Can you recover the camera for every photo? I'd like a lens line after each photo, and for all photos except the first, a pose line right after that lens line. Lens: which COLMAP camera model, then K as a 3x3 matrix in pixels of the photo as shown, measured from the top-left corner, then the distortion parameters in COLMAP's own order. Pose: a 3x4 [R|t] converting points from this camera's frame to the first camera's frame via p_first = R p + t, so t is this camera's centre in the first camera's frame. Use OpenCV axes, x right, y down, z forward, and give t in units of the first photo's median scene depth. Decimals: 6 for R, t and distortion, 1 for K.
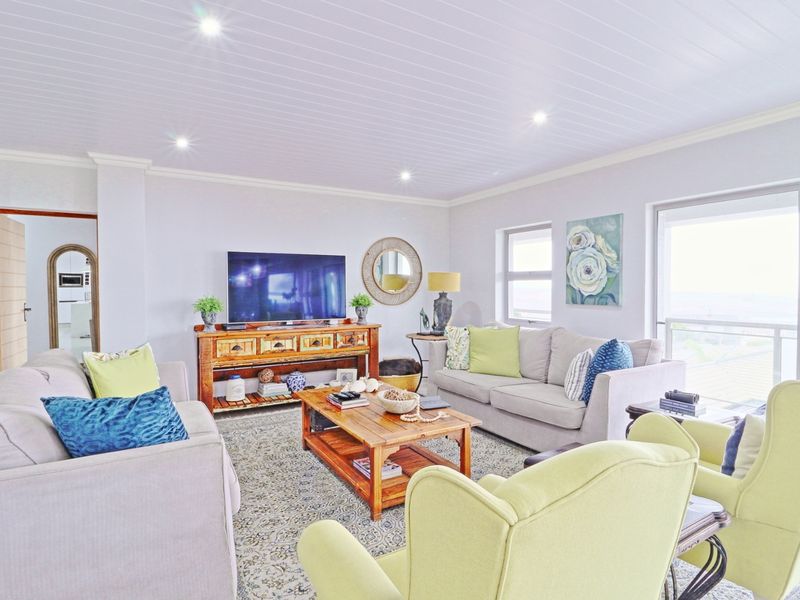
lens RADIAL K [[435.8, 0, 402.1], [0, 435.8, 295.9], [0, 0, 1]] dist [0.003073, -0.014632]
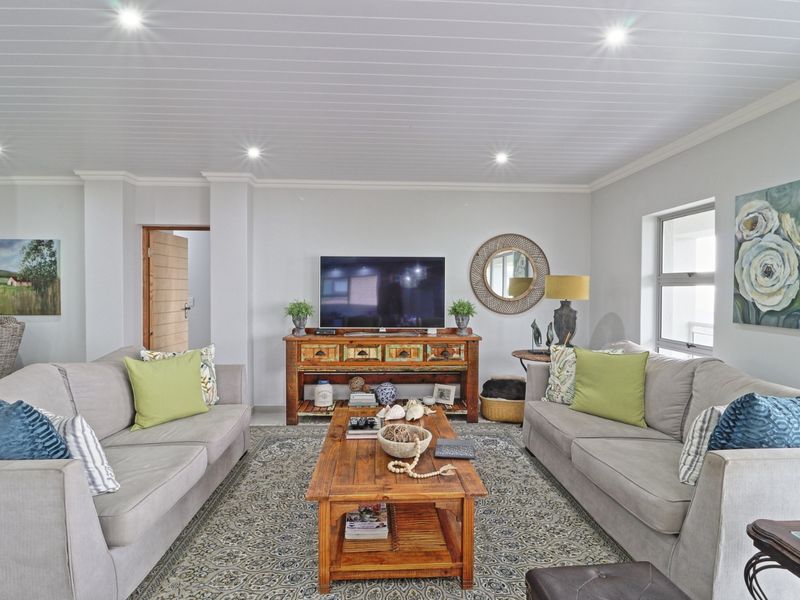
lens RADIAL K [[435.8, 0, 402.1], [0, 435.8, 295.9], [0, 0, 1]] dist [0.003073, -0.014632]
pose [[0.888521, 0.014557, -0.458606, 0.228425], [-0.016567, 0.999863, -0.000362, -0.013218], [0.458537, 0.007919, 0.888640, 0.195208]]
